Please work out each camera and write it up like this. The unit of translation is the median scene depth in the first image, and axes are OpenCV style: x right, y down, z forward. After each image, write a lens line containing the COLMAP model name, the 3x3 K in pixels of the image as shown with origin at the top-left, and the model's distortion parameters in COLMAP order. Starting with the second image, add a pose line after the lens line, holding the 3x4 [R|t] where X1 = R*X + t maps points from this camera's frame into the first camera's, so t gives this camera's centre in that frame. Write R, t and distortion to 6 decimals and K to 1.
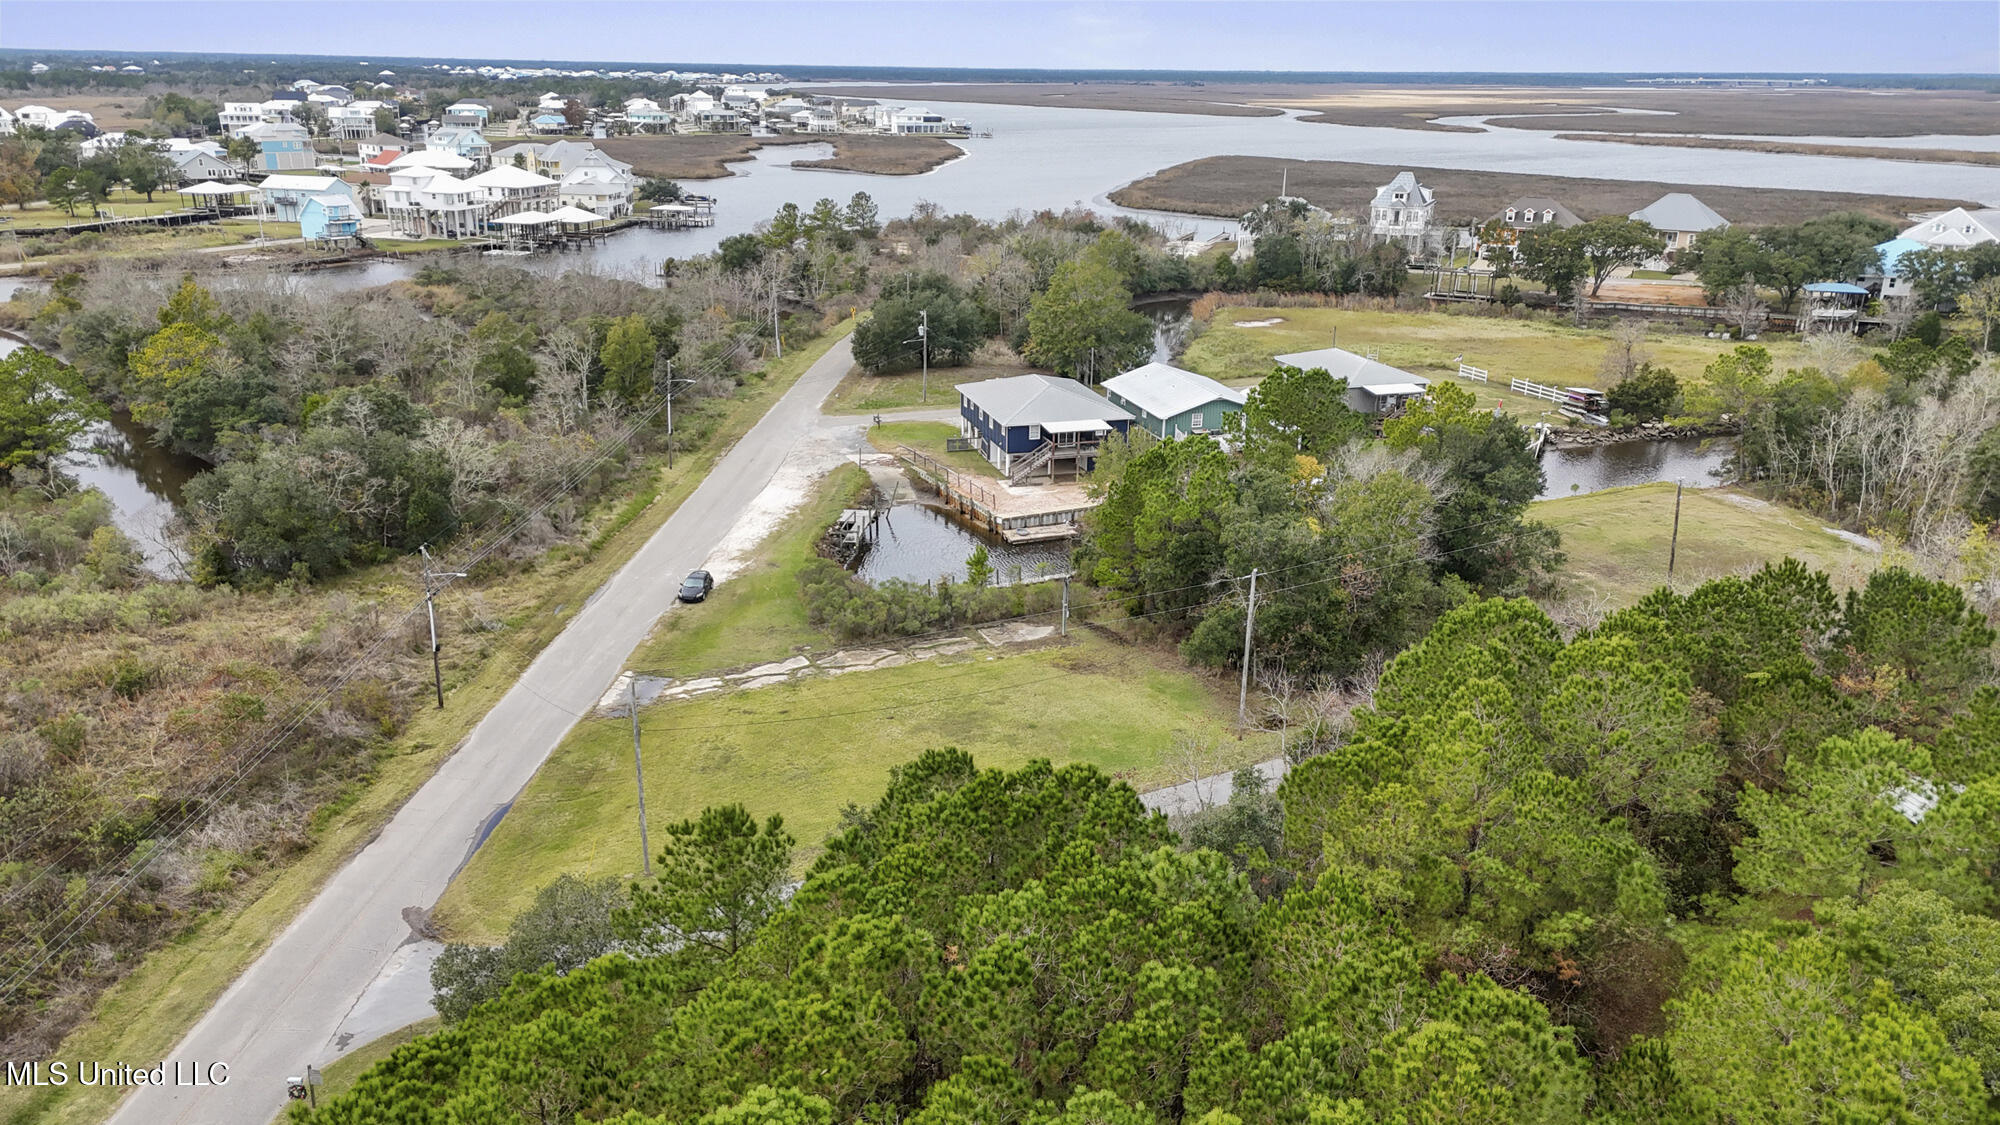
lens RADIAL K [[1472.8, 0, 994.5], [0, 1472.8, 569.6], [0, 0, 1]] dist [0.059629, -0.038834]
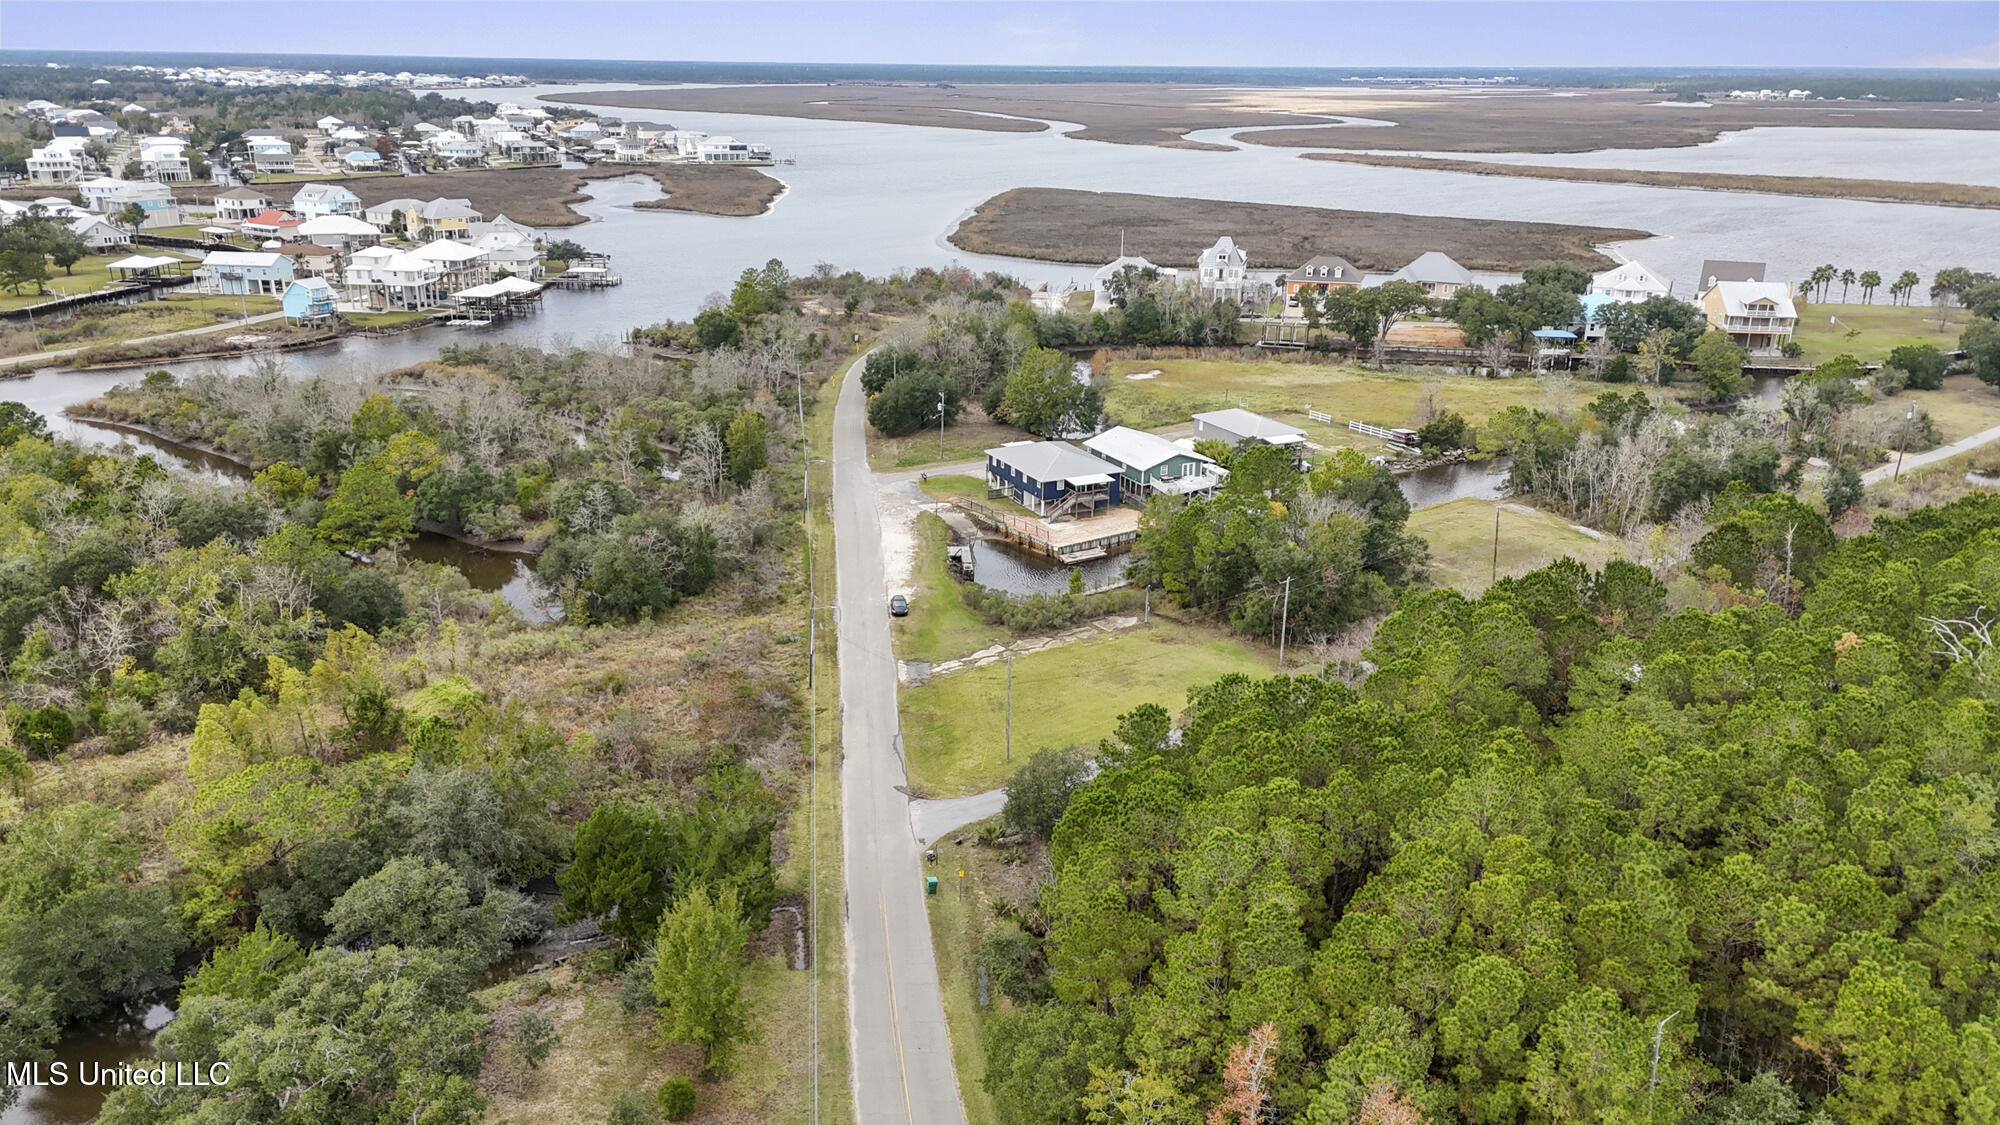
lens RADIAL K [[1472.8, 0, 999.4], [0, 1472.8, 560.2], [0, 0, 1]] dist [0.059629, -0.038834]
pose [[0.985858, -0.055572, 0.158098, -0.154653], [0.055939, 0.998432, 0.002130, -0.015217], [-0.157968, 0.006744, 0.987421, -0.242432]]
